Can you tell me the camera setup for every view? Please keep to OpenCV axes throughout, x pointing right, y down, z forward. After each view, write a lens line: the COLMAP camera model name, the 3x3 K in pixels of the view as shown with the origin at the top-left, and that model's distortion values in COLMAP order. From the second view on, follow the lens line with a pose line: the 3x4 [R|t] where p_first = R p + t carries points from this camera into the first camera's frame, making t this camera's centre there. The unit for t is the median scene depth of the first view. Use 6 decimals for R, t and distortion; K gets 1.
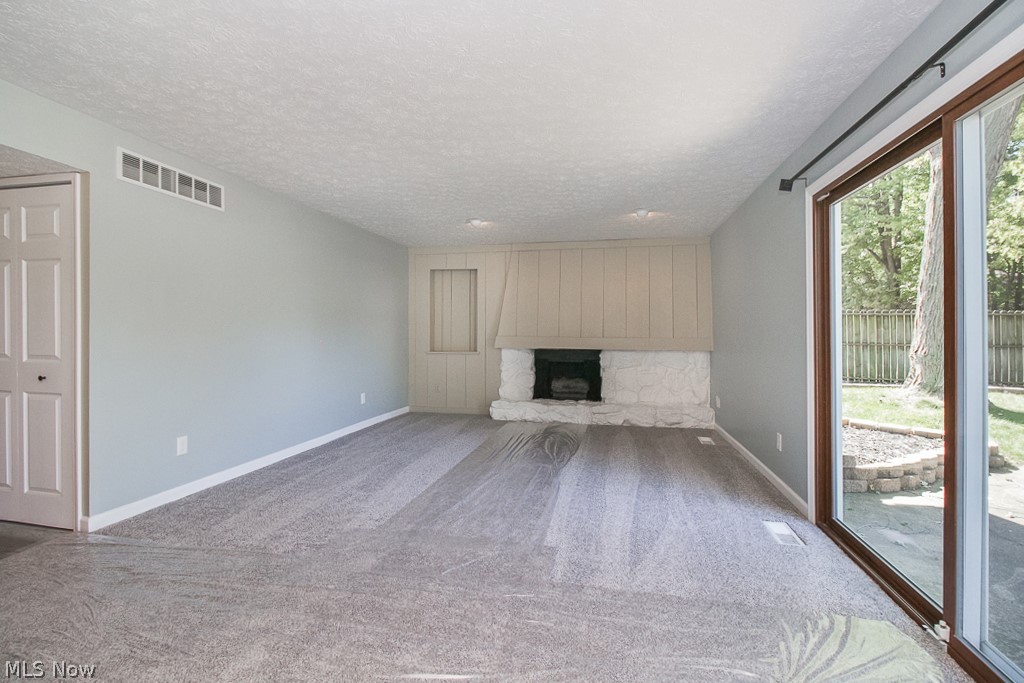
lens RADIAL K [[480.8, 0, 512.6], [0, 480.8, 340.1], [0, 0, 1]] dist [-0.000281, -0.004265]
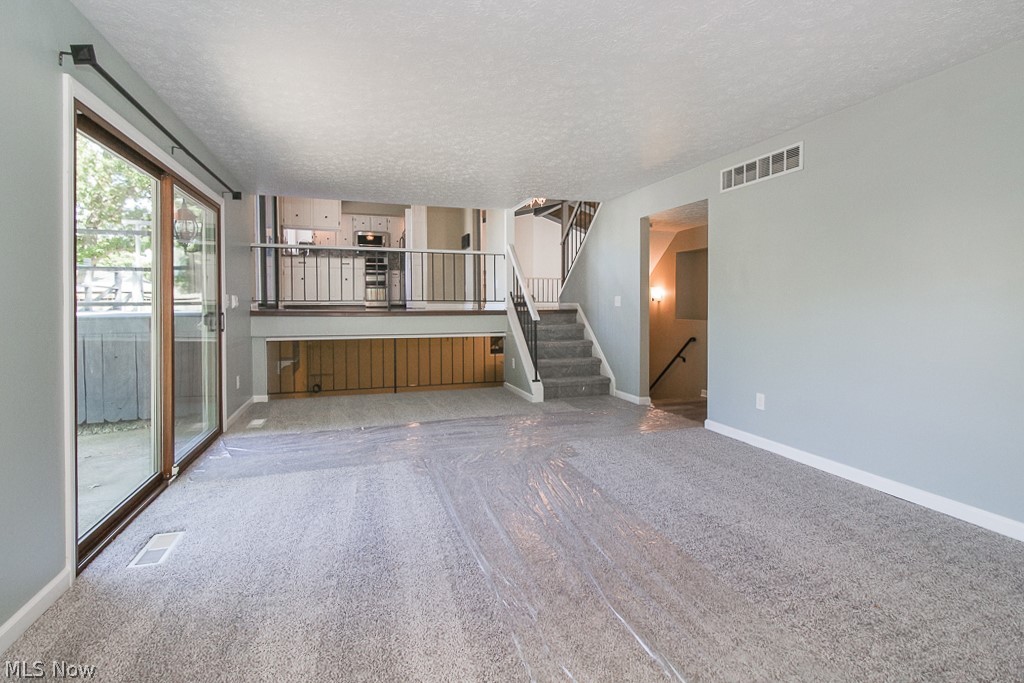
lens RADIAL K [[480.8, 0, 513.2], [0, 480.8, 299.8], [0, 0, 1]] dist [-0.000281, -0.004265]
pose [[-0.860982, -0.000944, -0.508635, 0.260390], [-0.009031, 0.999869, 0.013432, -0.018880], [0.508556, 0.016159, -0.860877, 1.149746]]
